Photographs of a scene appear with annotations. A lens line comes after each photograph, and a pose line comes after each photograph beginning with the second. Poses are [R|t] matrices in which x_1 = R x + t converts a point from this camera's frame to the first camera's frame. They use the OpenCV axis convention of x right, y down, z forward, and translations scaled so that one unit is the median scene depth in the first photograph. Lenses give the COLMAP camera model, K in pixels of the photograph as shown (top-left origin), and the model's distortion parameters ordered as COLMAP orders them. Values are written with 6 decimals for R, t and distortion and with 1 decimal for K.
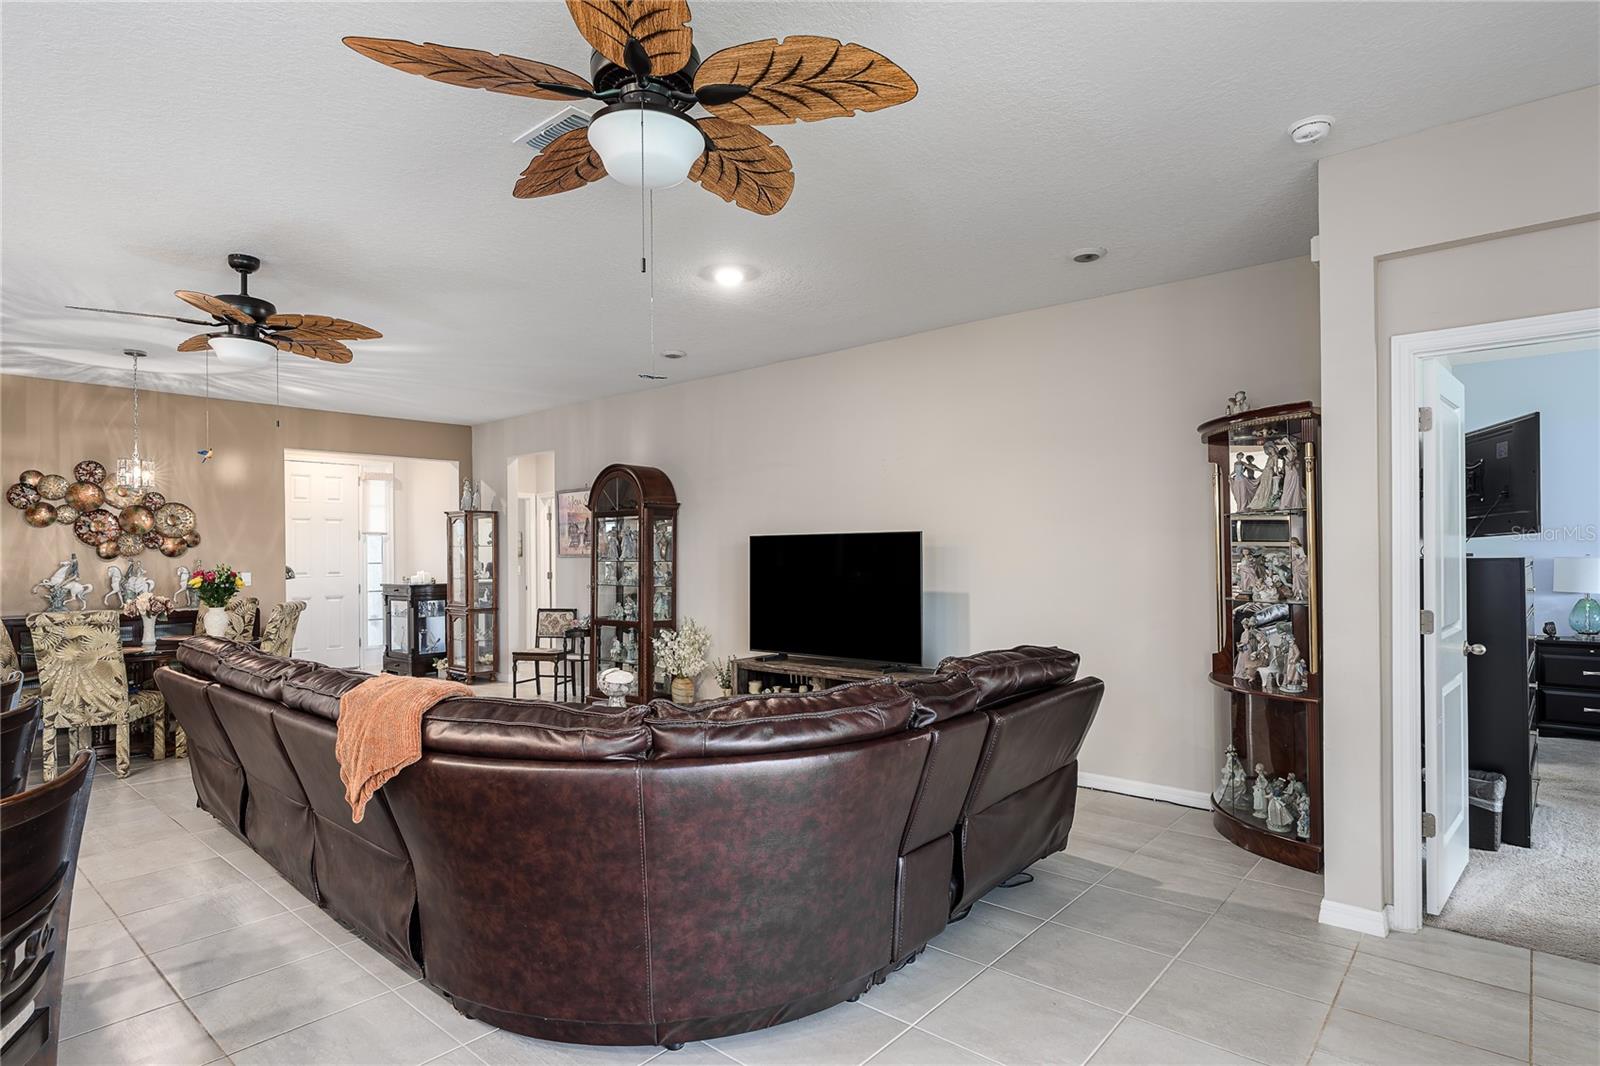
lens RADIAL K [[846.9, 0, 796.9], [0, 846.9, 548.9], [0, 0, 1]] dist [-0.002520, -0.000128]
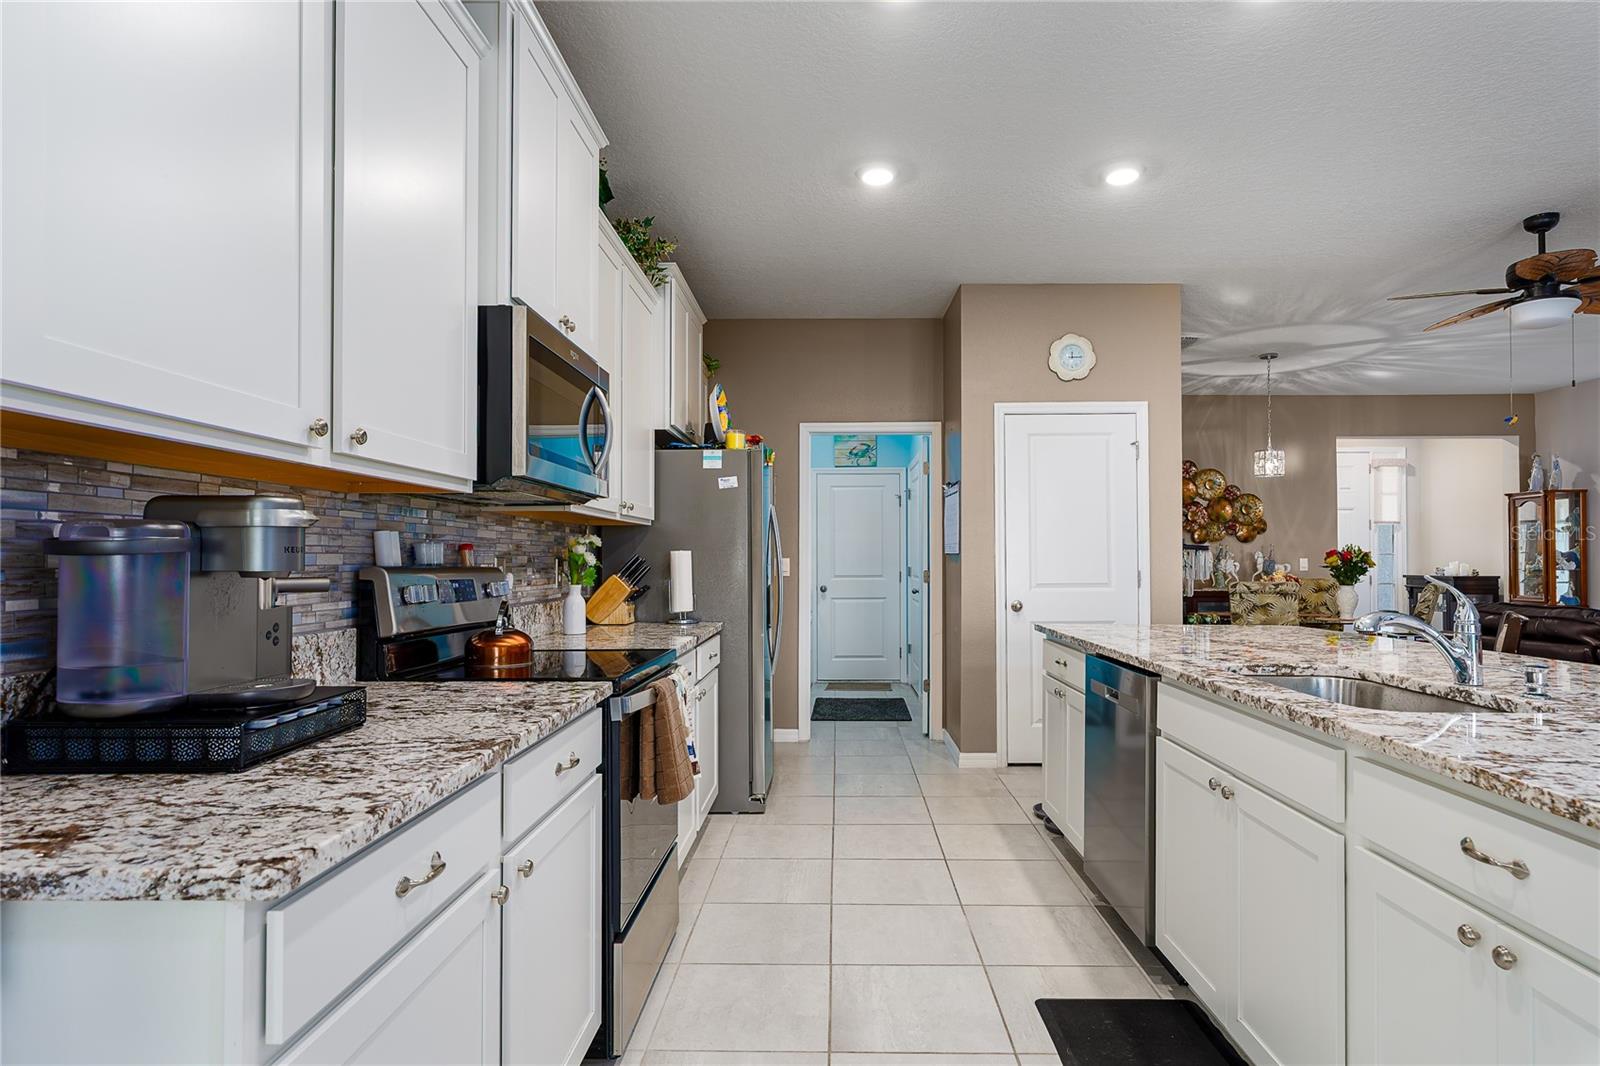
lens RADIAL K [[846.9, 0, 809.7], [0, 846.9, 545.0], [0, 0, 1]] dist [-0.002520, -0.000128]
pose [[0.636582, -0.003328, -0.771201, -0.236611], [-0.005808, 0.999942, -0.009110, 0.025041], [0.771187, 0.010278, 0.636526, -0.141049]]
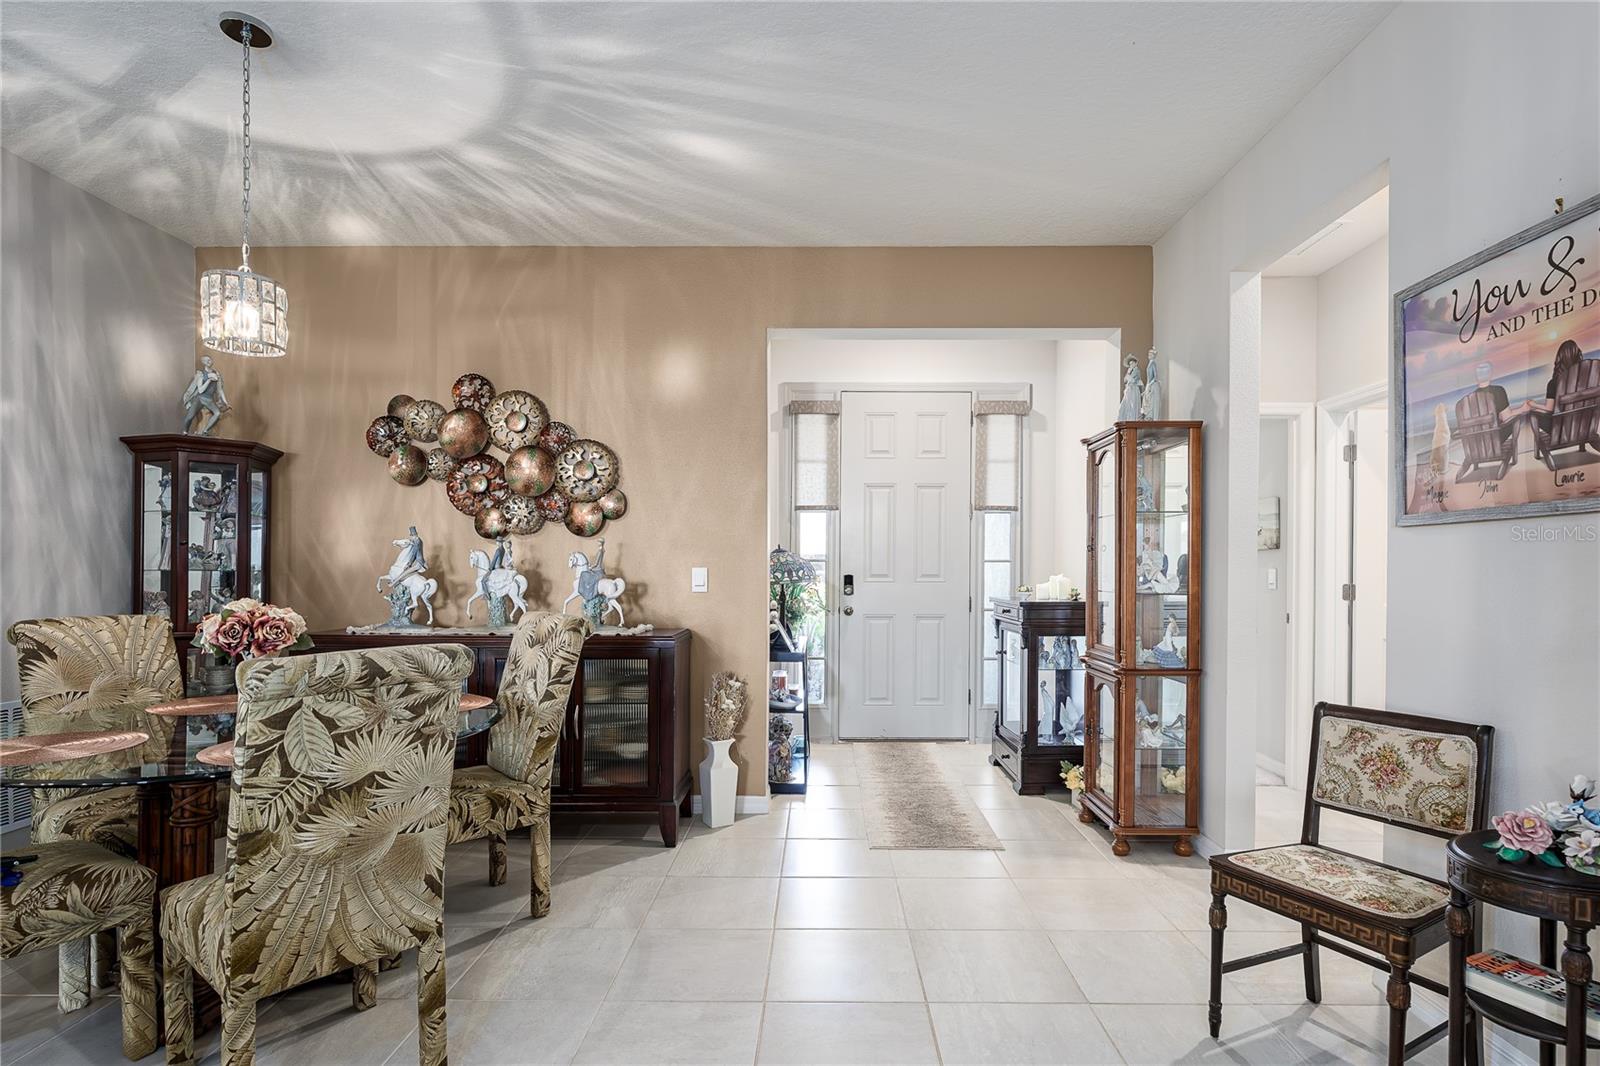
lens RADIAL K [[799.9, 0, 806.4], [0, 799.9, 576.6], [0, 0, 1]] dist [-0.006291, -0.000438]
pose [[0.649280, 0.018147, -0.760333, -0.225772], [-0.007098, 0.999816, 0.017801, 0.025275], [0.760516, -0.006161, 0.649290, 0.734361]]
